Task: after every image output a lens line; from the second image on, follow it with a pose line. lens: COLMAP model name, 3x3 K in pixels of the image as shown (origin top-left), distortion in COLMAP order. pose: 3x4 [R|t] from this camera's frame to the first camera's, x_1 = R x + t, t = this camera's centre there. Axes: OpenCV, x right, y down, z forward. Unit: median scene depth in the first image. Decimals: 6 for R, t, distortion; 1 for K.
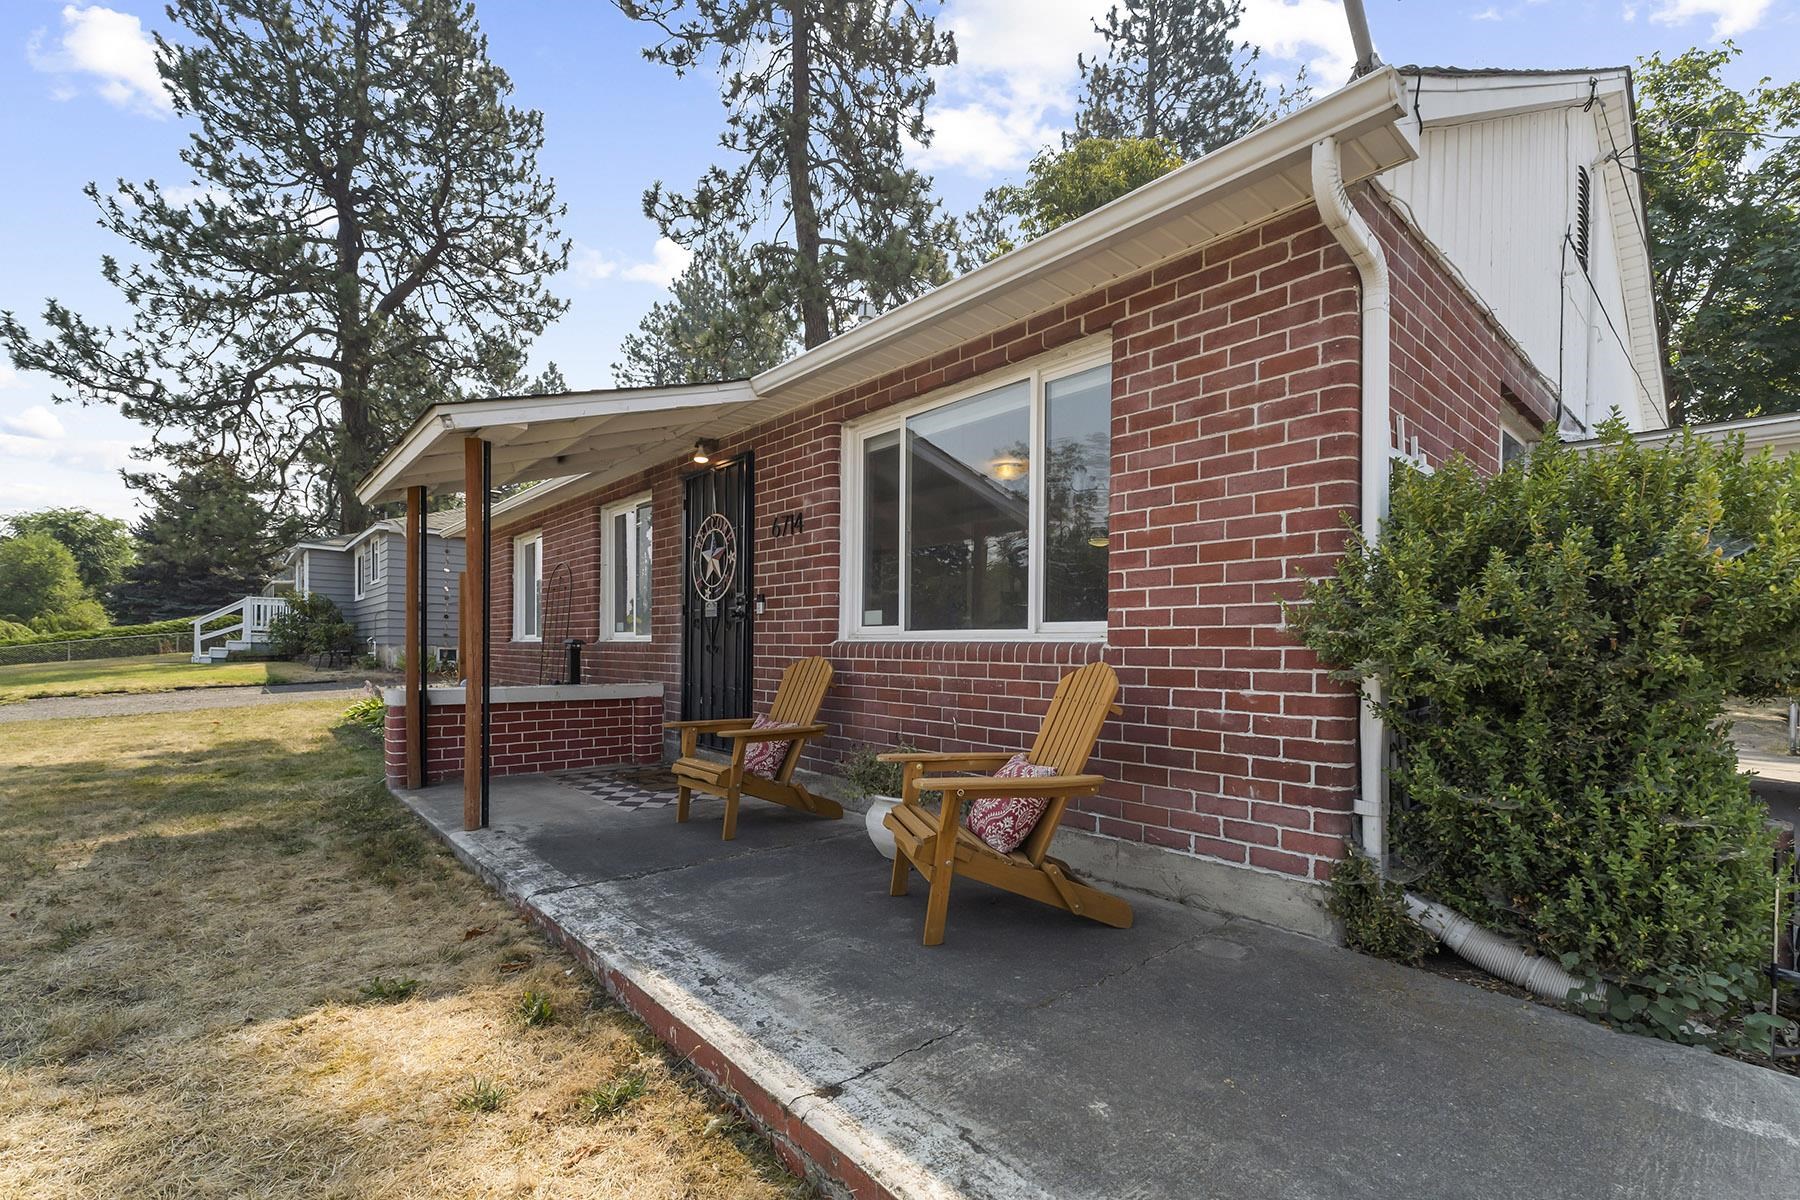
lens RADIAL K [[774.9, 0, 899.3], [0, 774.9, 657.2], [0, 0, 1]] dist [0.006779, 0.000138]
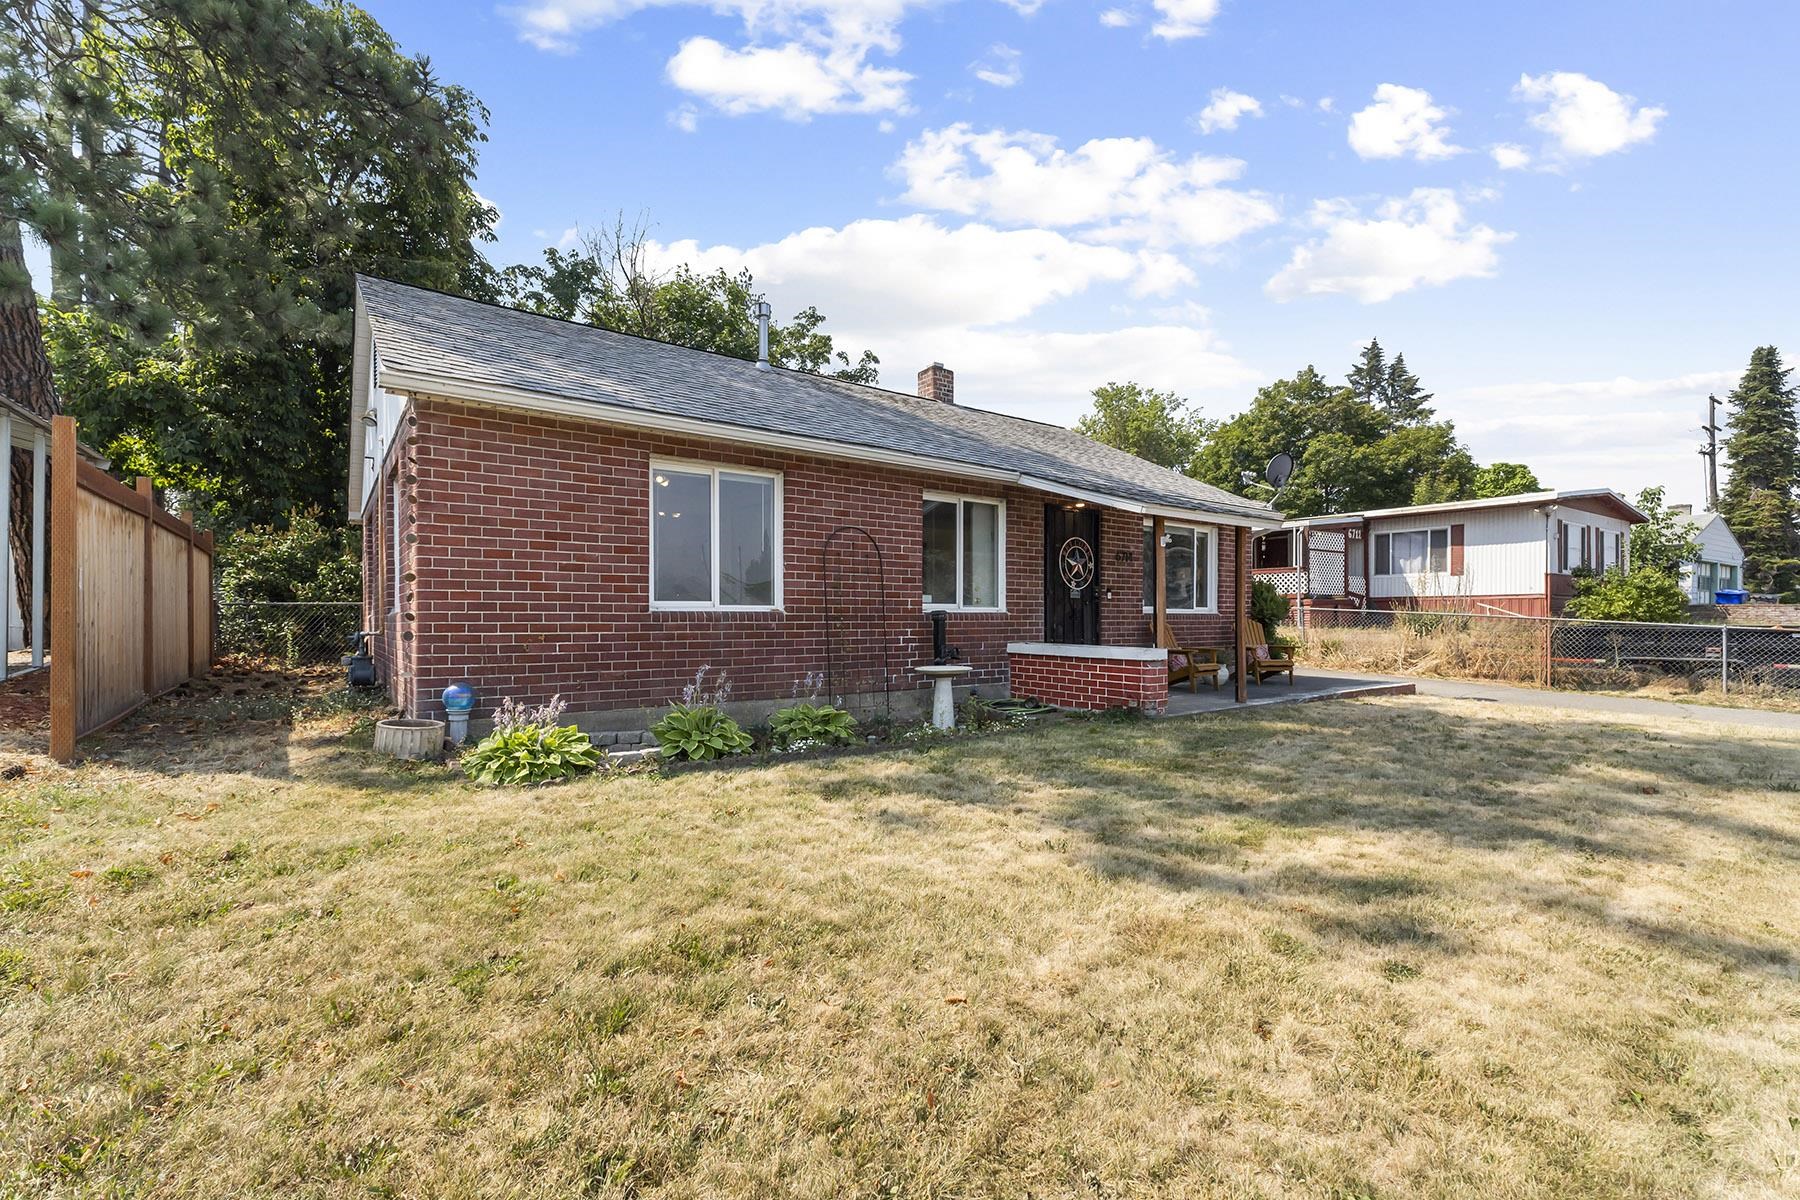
lens RADIAL K [[763.2, 0, 900.0], [0, 763.2, 600.0], [0, 0, 1]] dist [0.005056, 0.000200]
pose [[0.081433, 0.009724, 0.996631, -2.404557], [0.010064, 0.999893, -0.010579, -0.042749], [-0.996628, 0.010891, 0.081327, 1.556136]]
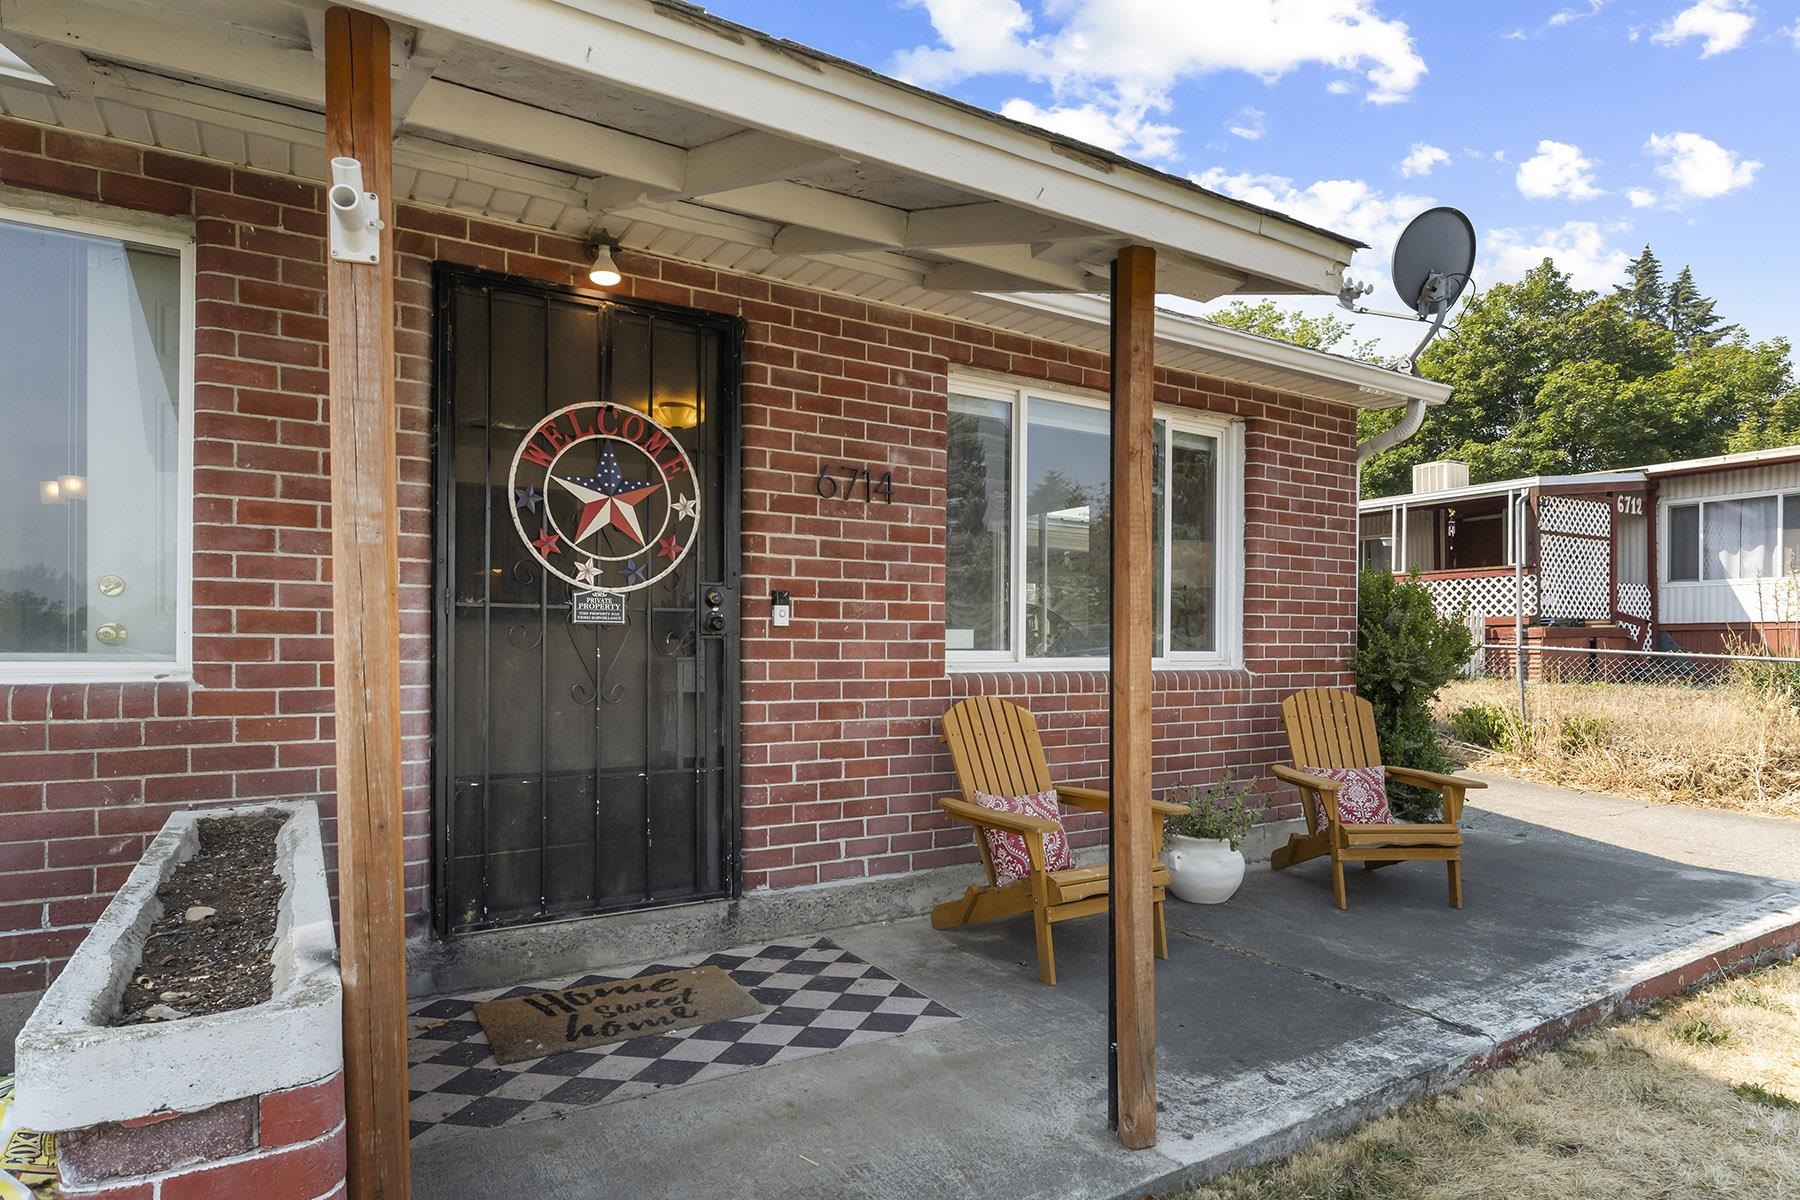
lens RADIAL K [[985.1, 0, 903.4], [0, 985.1, 633.0], [0, 0, 1]] dist [-0.006532, -0.001855]
pose [[0.171088, 0.004879, 0.985244, -0.978466], [0.009778, 0.999930, -0.006649, -0.051994], [-0.985207, 0.010771, 0.171028, 0.906716]]
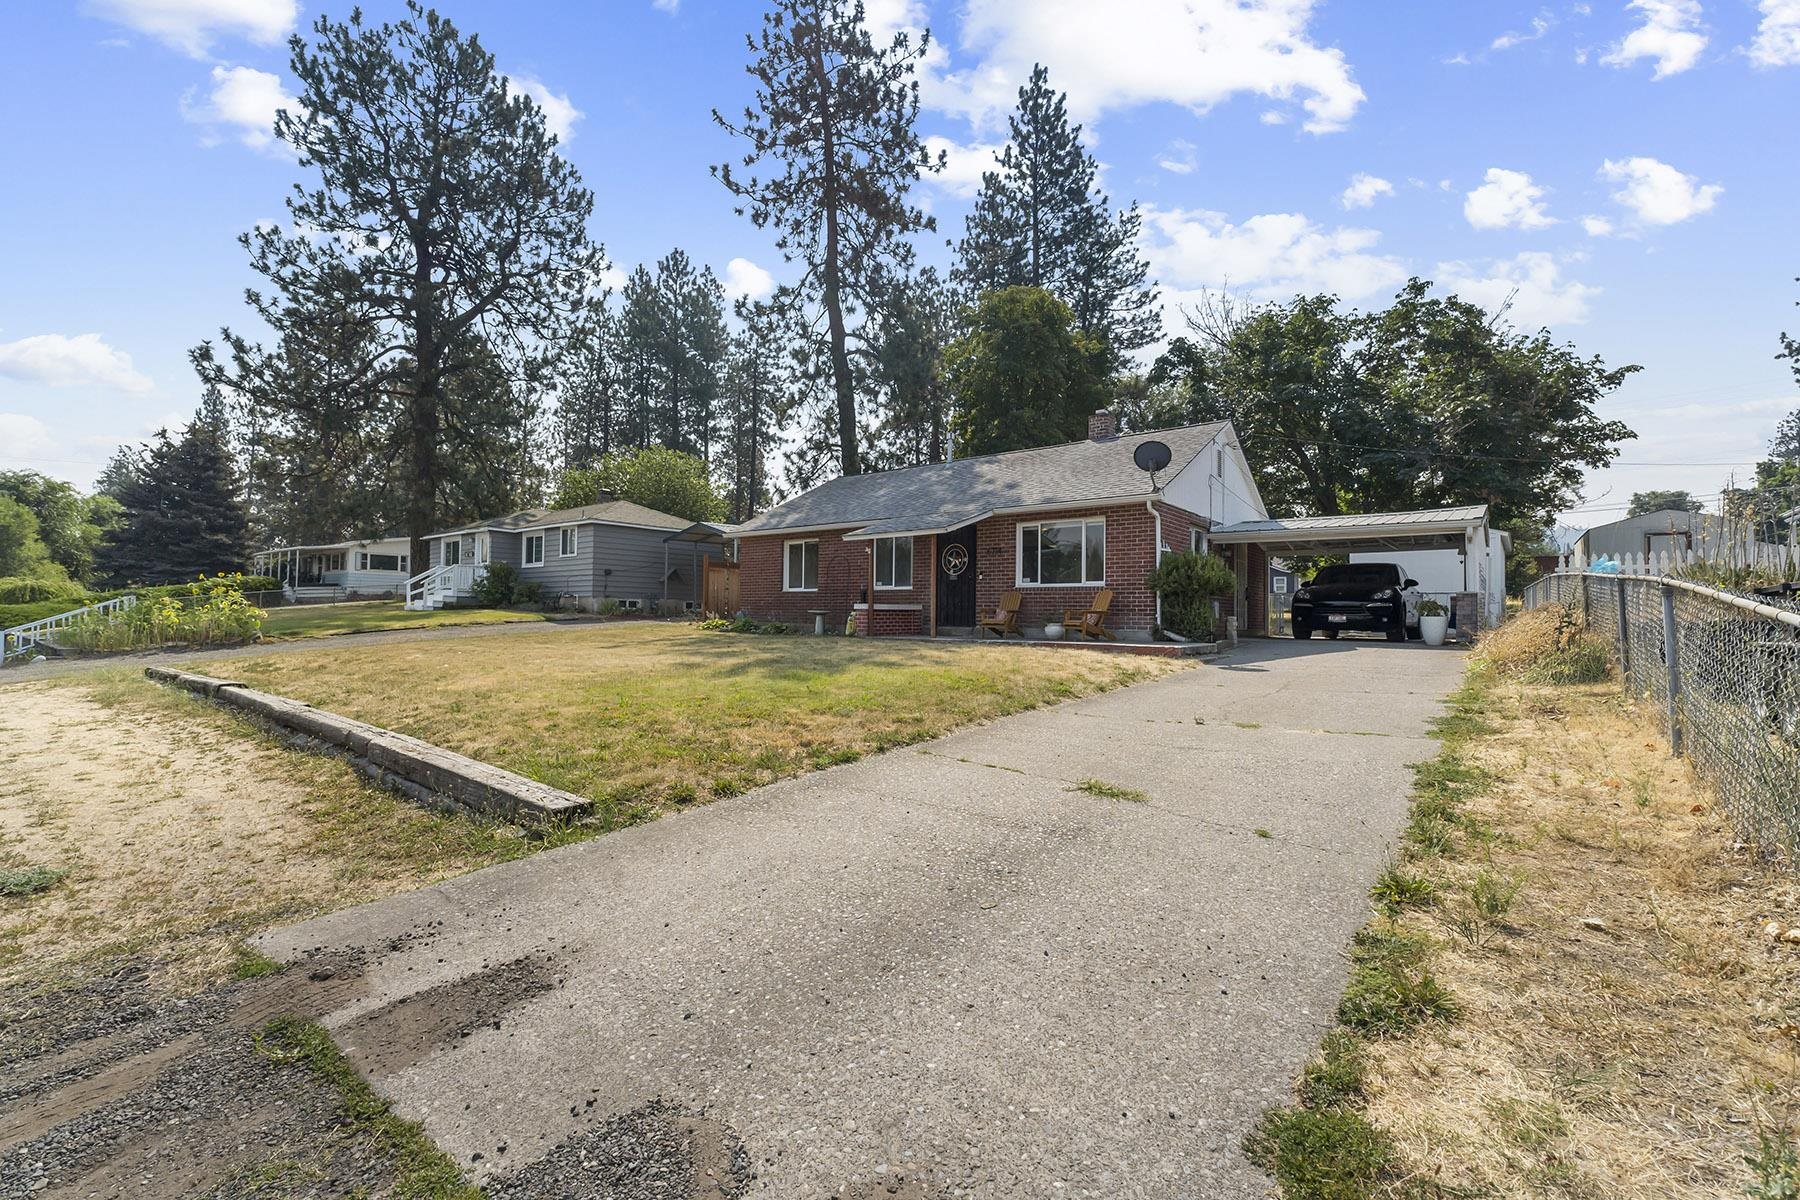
lens RADIAL K [[778.8, 0, 891.5], [0, 778.8, 623.2], [0, 0, 1]] dist [0.004694, 0.000339]
pose [[0.983892, -0.006491, 0.178644, -1.236619], [0.005817, 0.999974, 0.004298, 0.120072], [-0.178668, -0.003190, 0.983904, -2.262058]]
